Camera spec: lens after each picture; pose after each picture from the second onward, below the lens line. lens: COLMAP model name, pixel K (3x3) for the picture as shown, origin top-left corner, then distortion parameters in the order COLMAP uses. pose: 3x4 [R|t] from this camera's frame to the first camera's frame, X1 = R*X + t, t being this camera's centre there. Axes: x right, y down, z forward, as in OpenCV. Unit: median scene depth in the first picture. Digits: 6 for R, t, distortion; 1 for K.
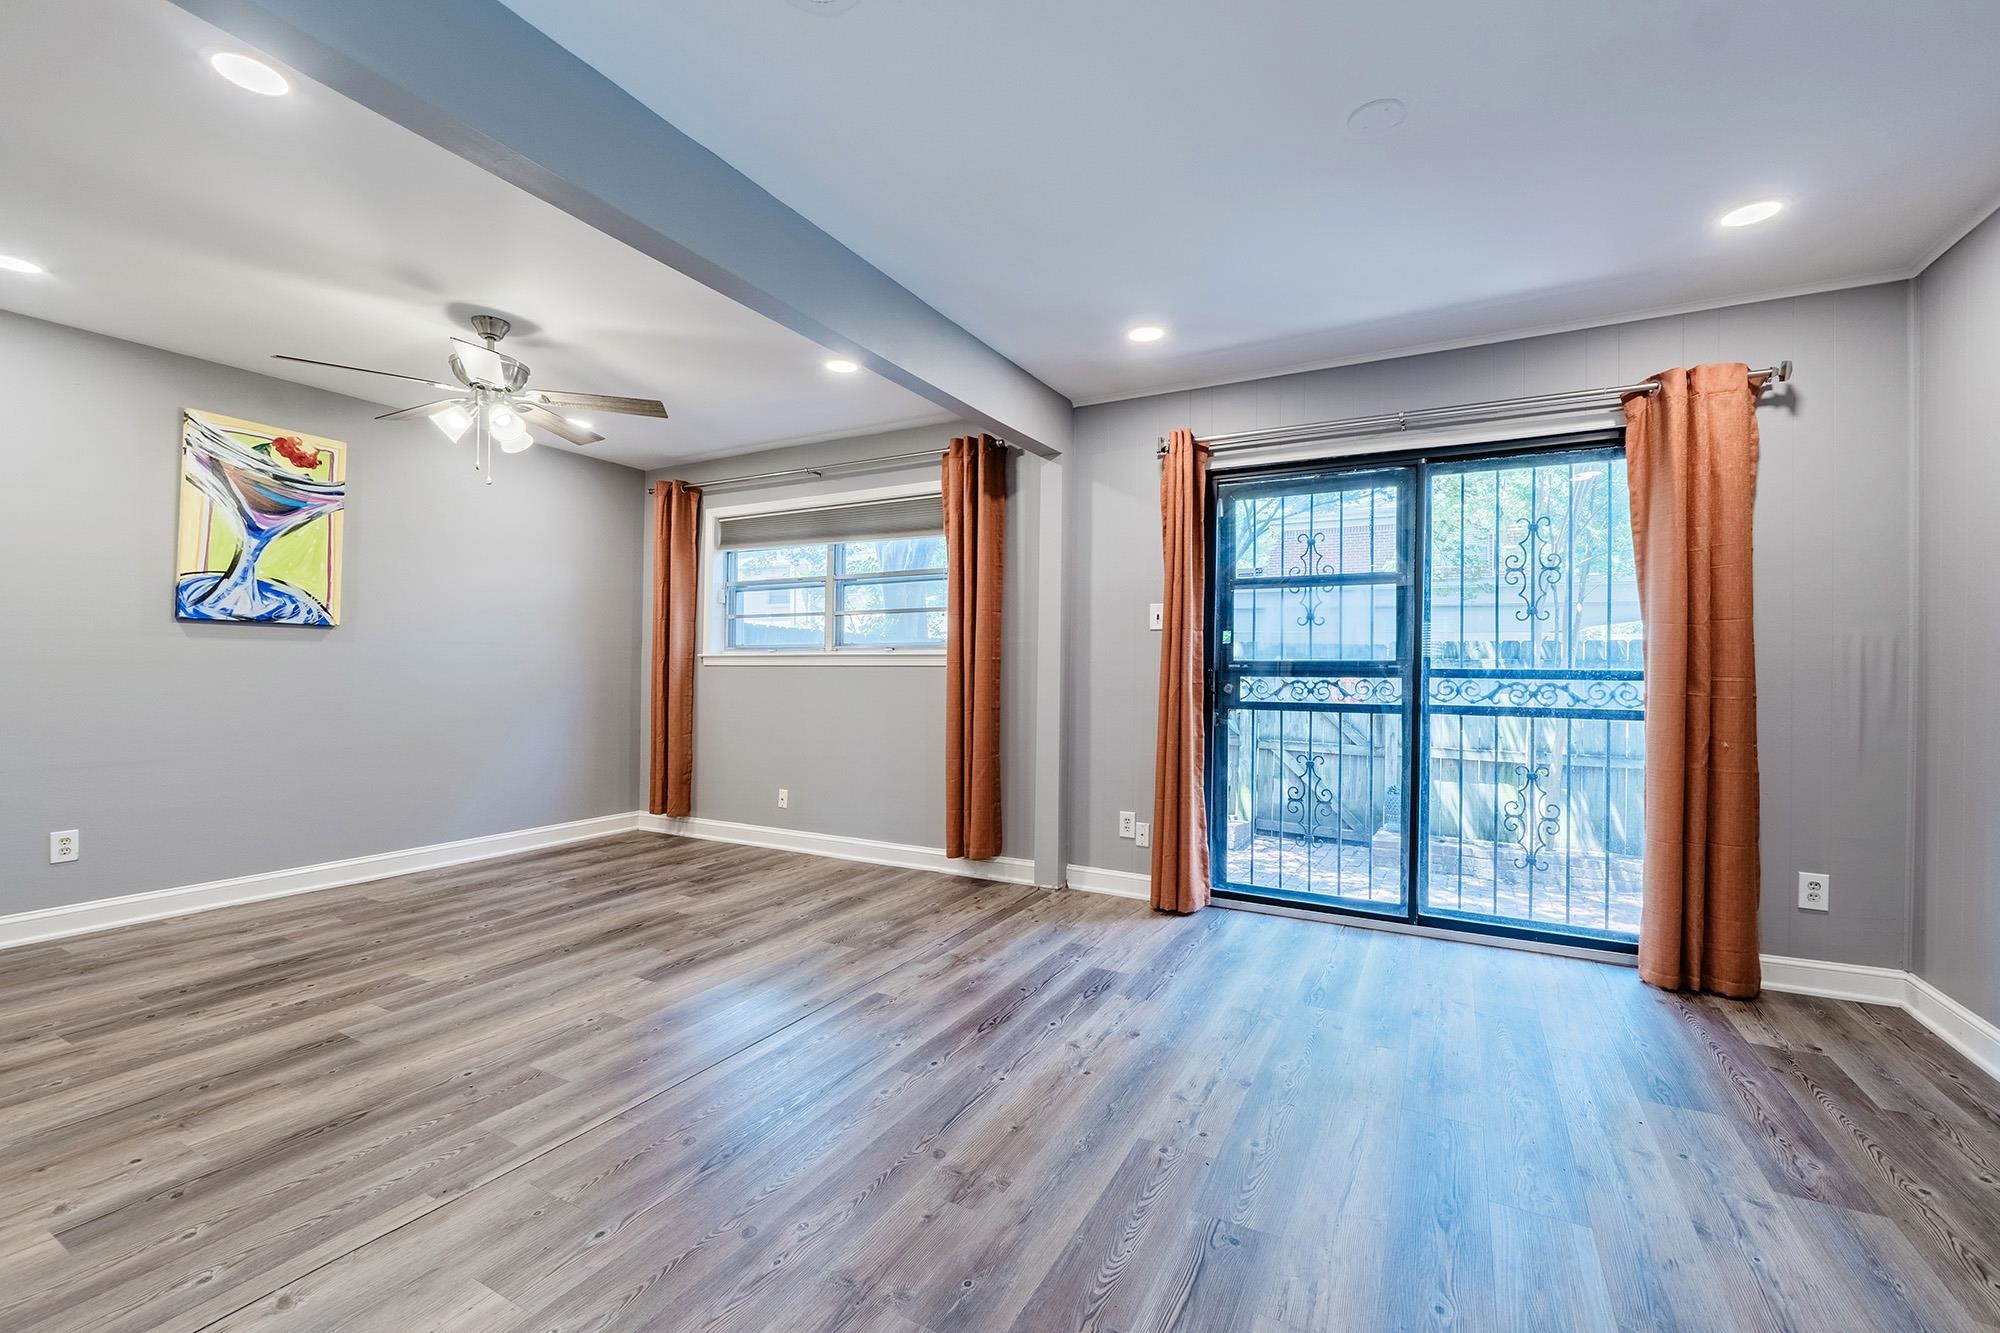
lens RADIAL K [[837.5, 0, 991.3], [0, 837.5, 670.0], [0, 0, 1]] dist [-0.003238, -0.000406]
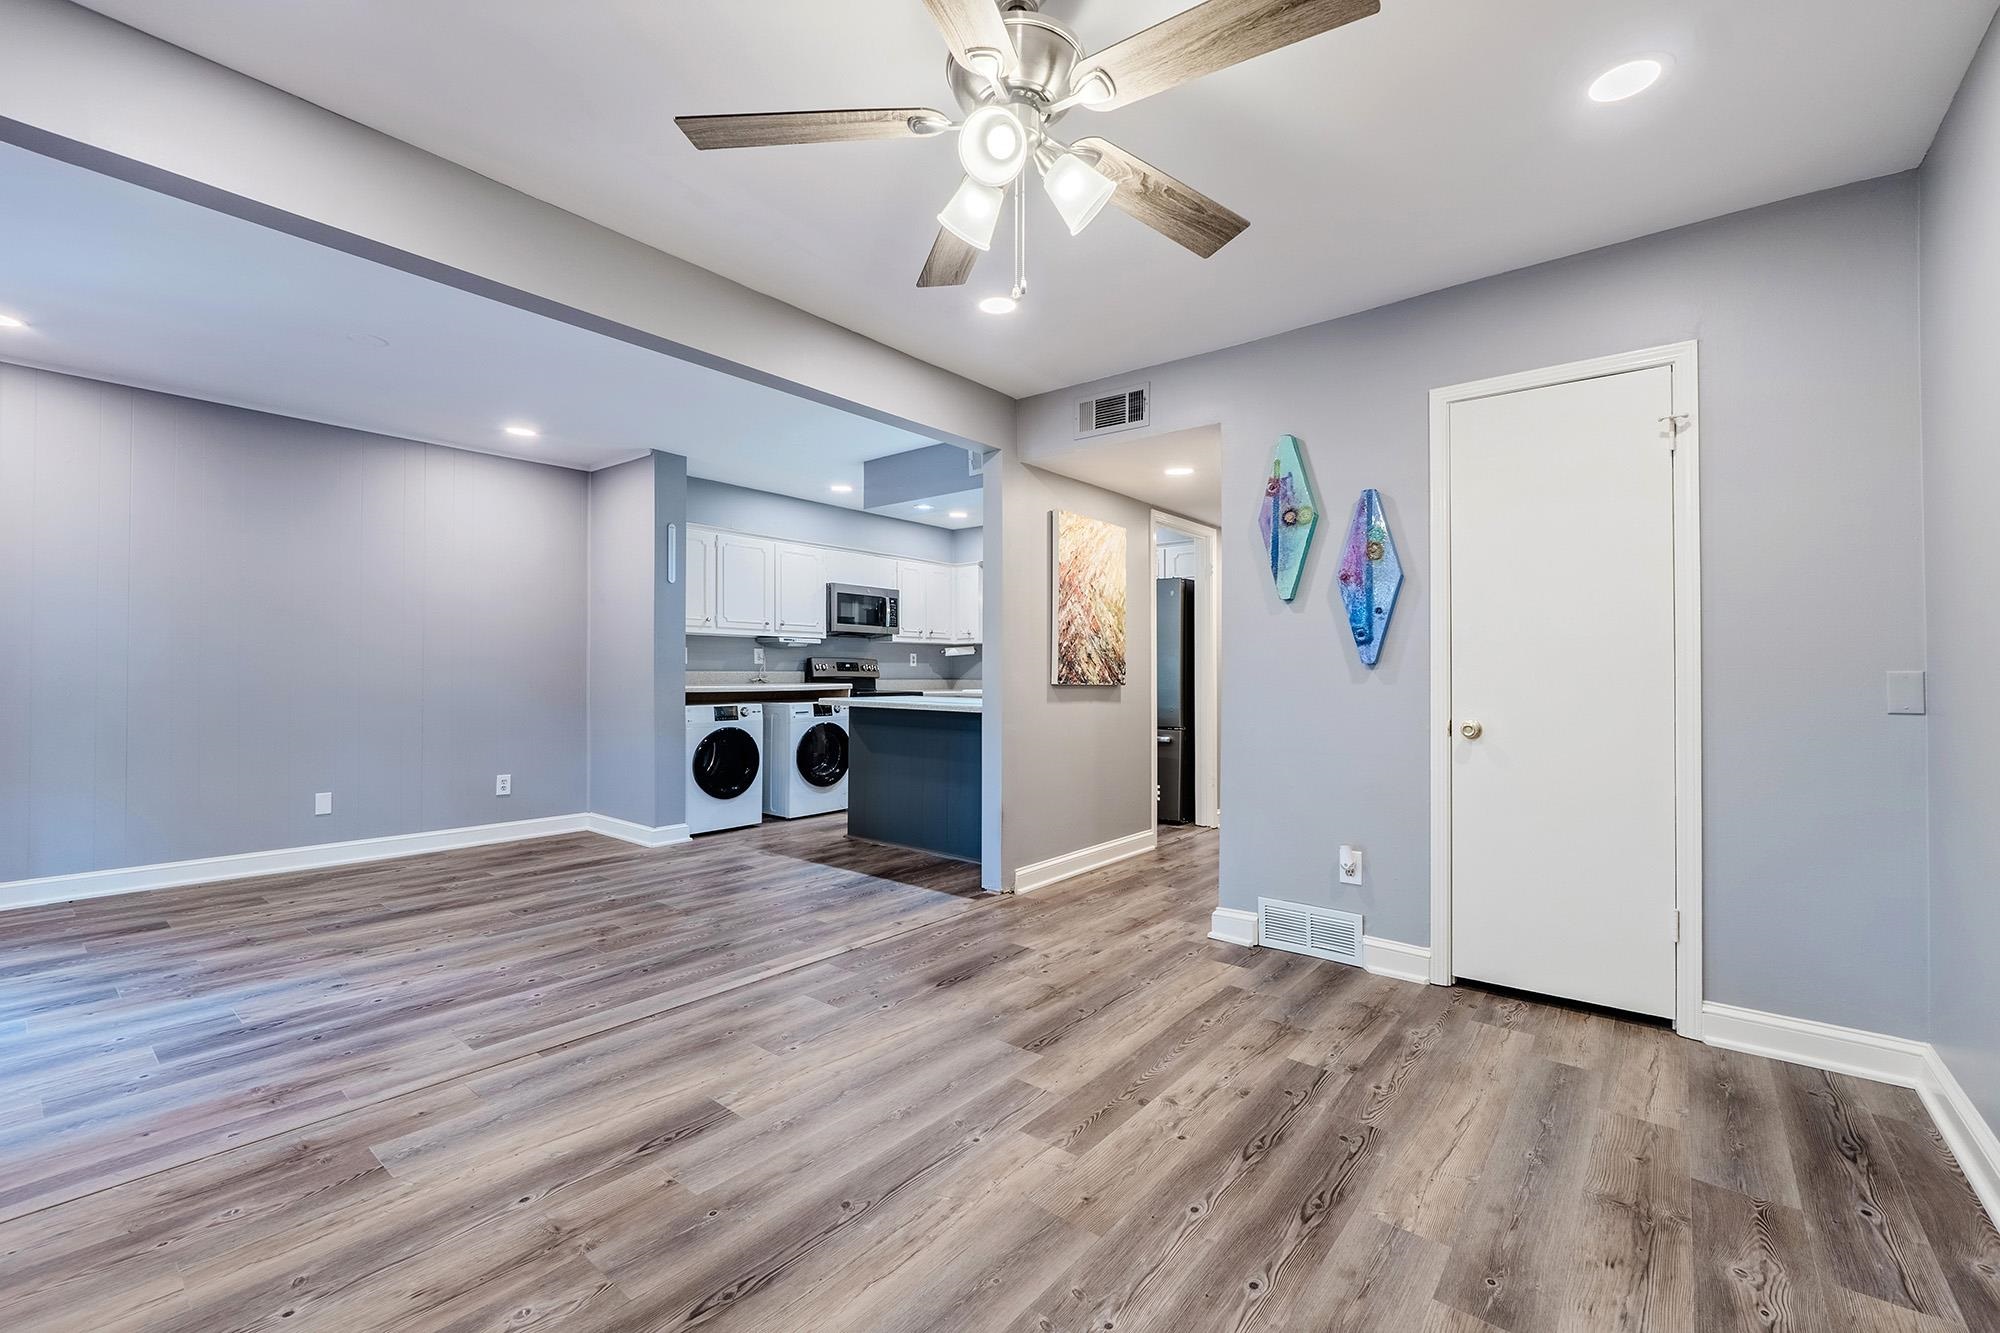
lens RADIAL K [[837.5, 0, 991.3], [0, 837.5, 670.0], [0, 0, 1]] dist [-0.003238, -0.000406]
pose [[-0.982864, -0.015459, 0.183682, -0.647585], [-0.016426, 0.999858, -0.003742, -0.000268], [-0.183598, -0.006695, -0.982979, 1.412514]]
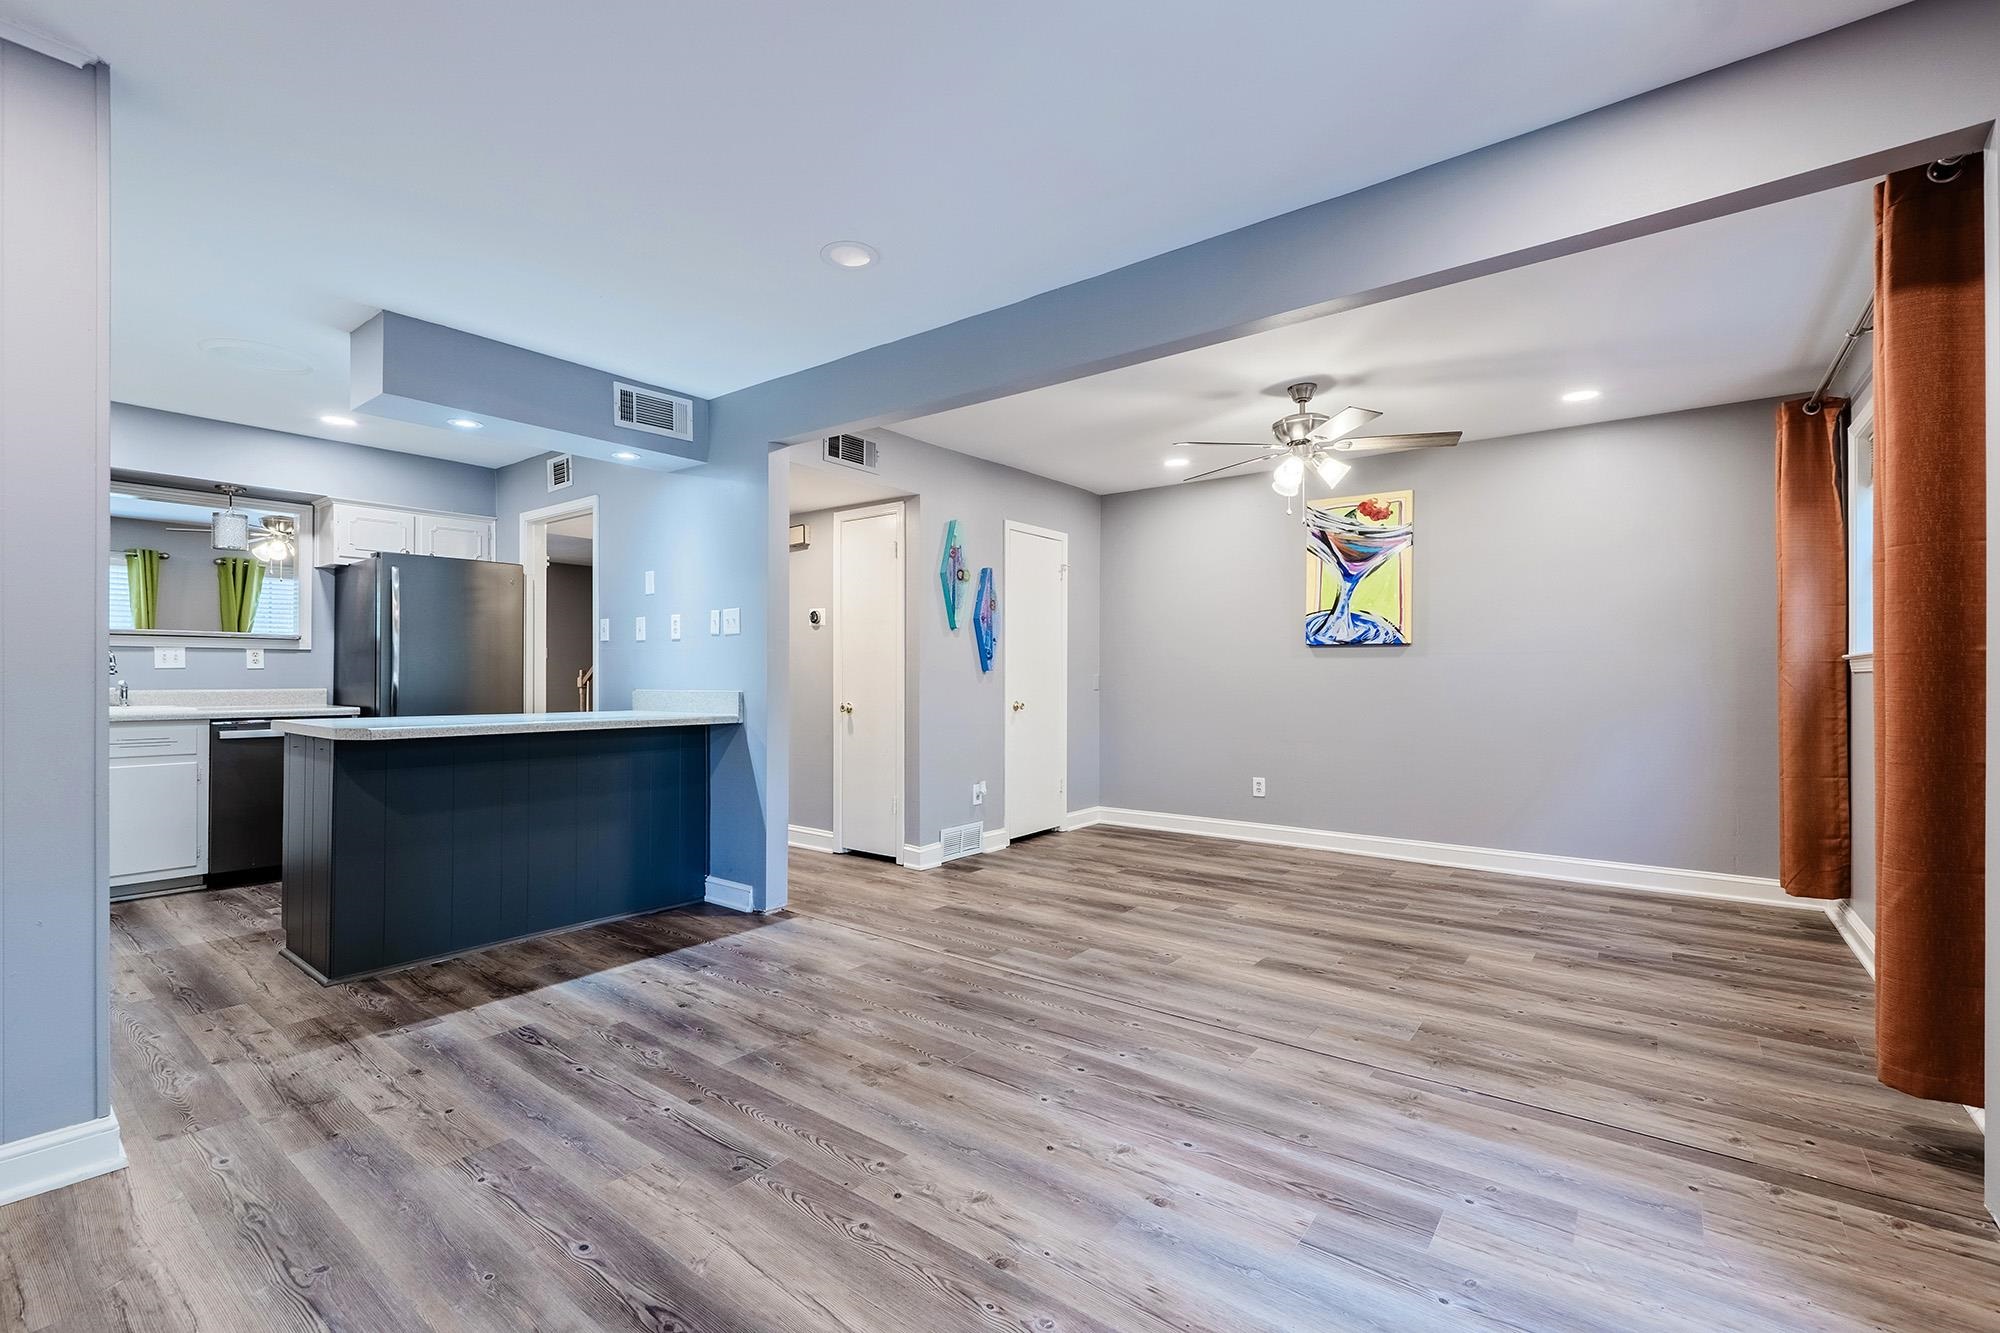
lens RADIAL K [[872.2, 0, 974.4], [0, 872.2, 670.5], [0, 0, 1]] dist [-0.001924, -0.000048]
pose [[-0.167641, -0.014094, -0.985747, 0.661169], [-0.002375, 0.999901, -0.013893, 0.005846], [0.985845, 0.000012, -0.167658, 0.704081]]
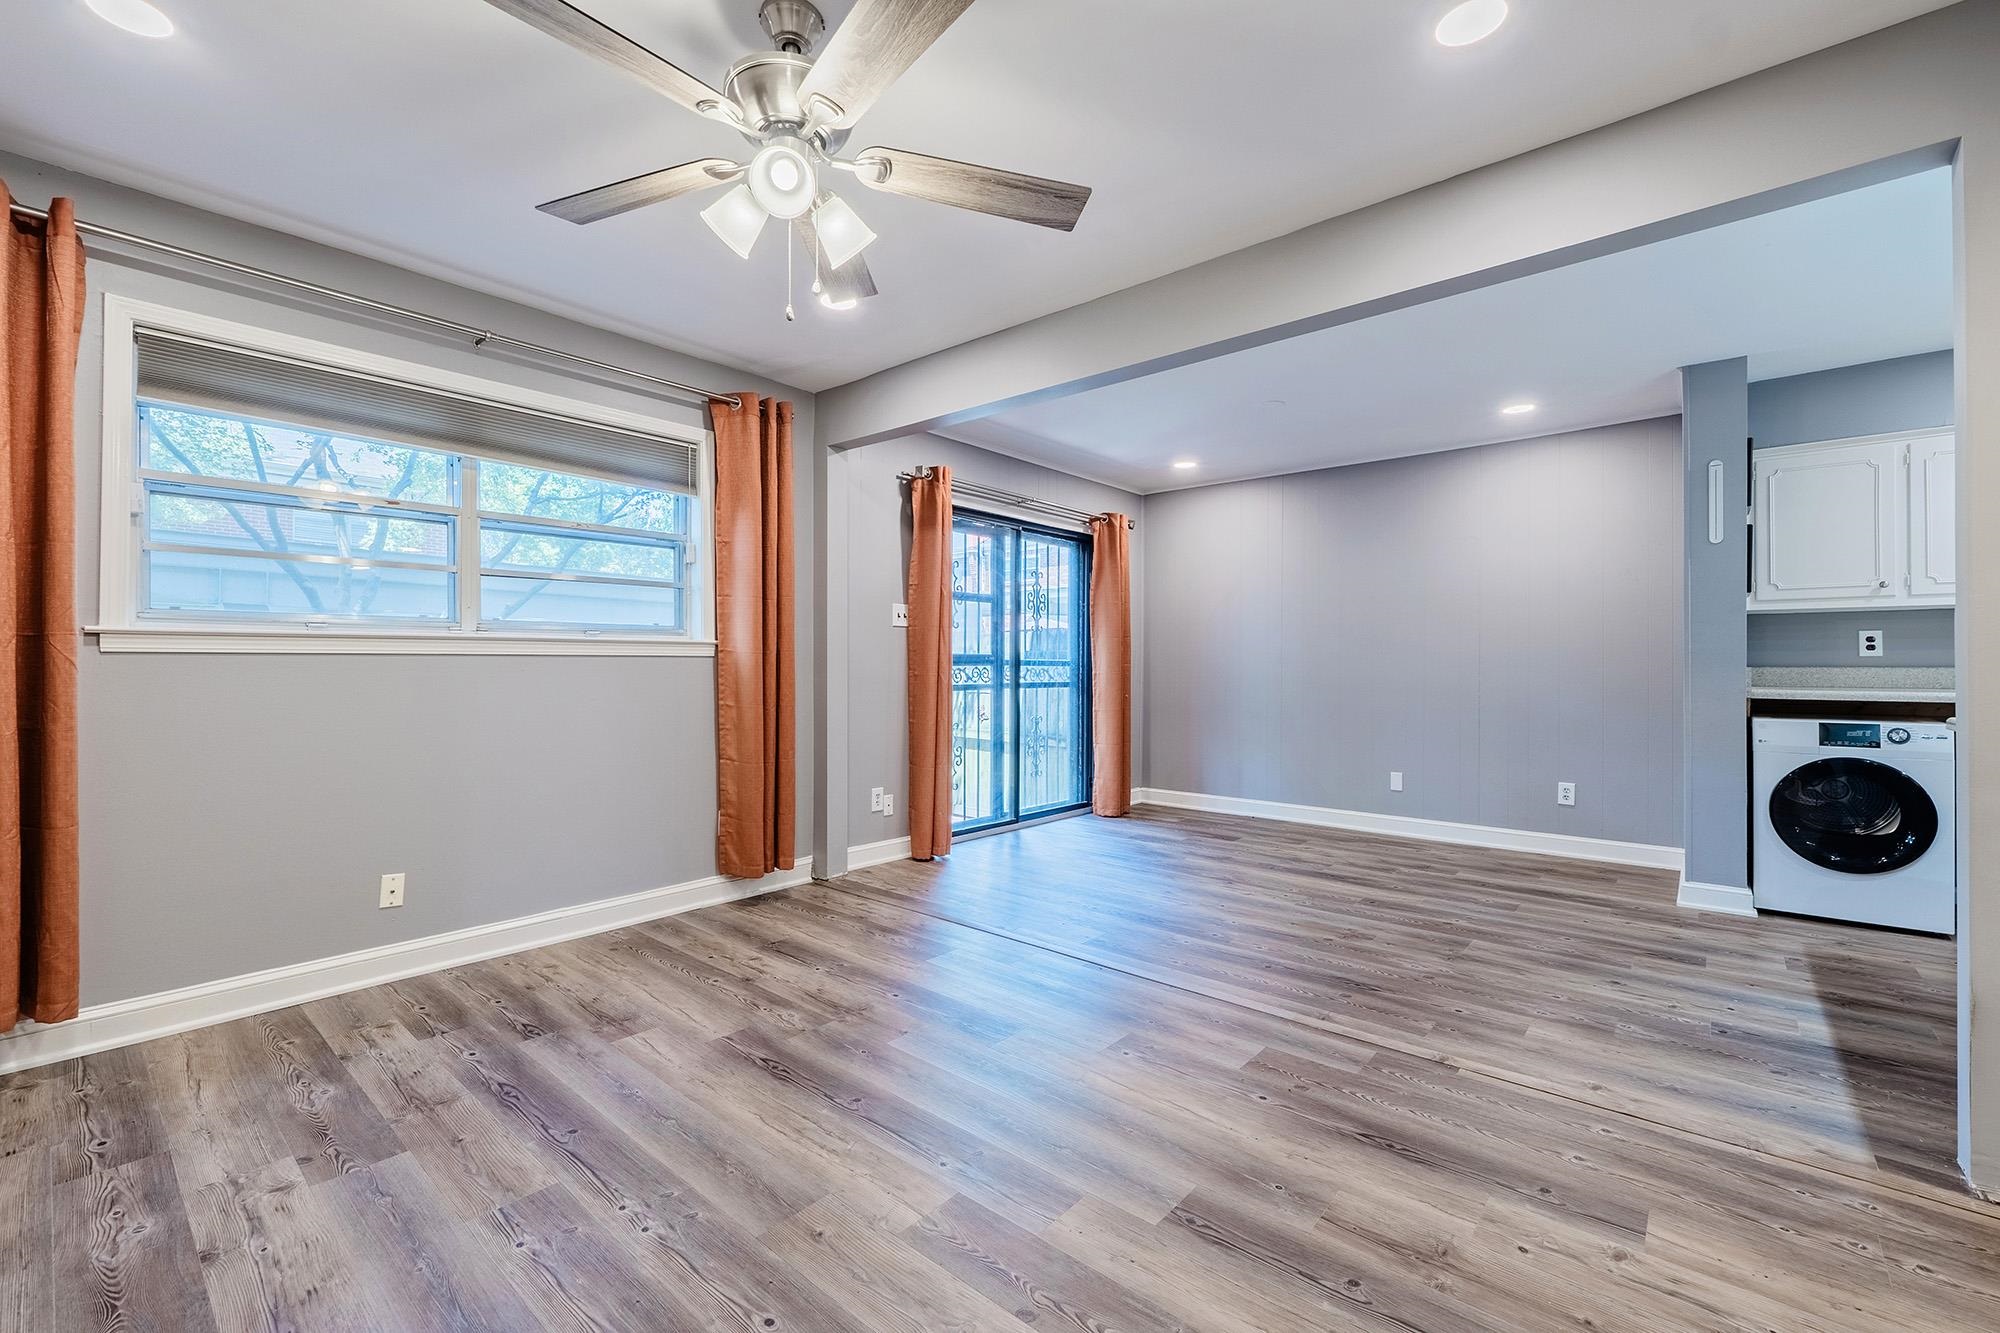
lens RADIAL K [[837.5, 0, 991.3], [0, 837.5, 670.0], [0, 0, 1]] dist [-0.003238, -0.000406]
pose [[0.216167, -0.013594, 0.976262, -1.043056], [-0.001598, 0.999897, 0.014277, -0.004691], [-0.976355, -0.004647, 0.216123, 0.715623]]
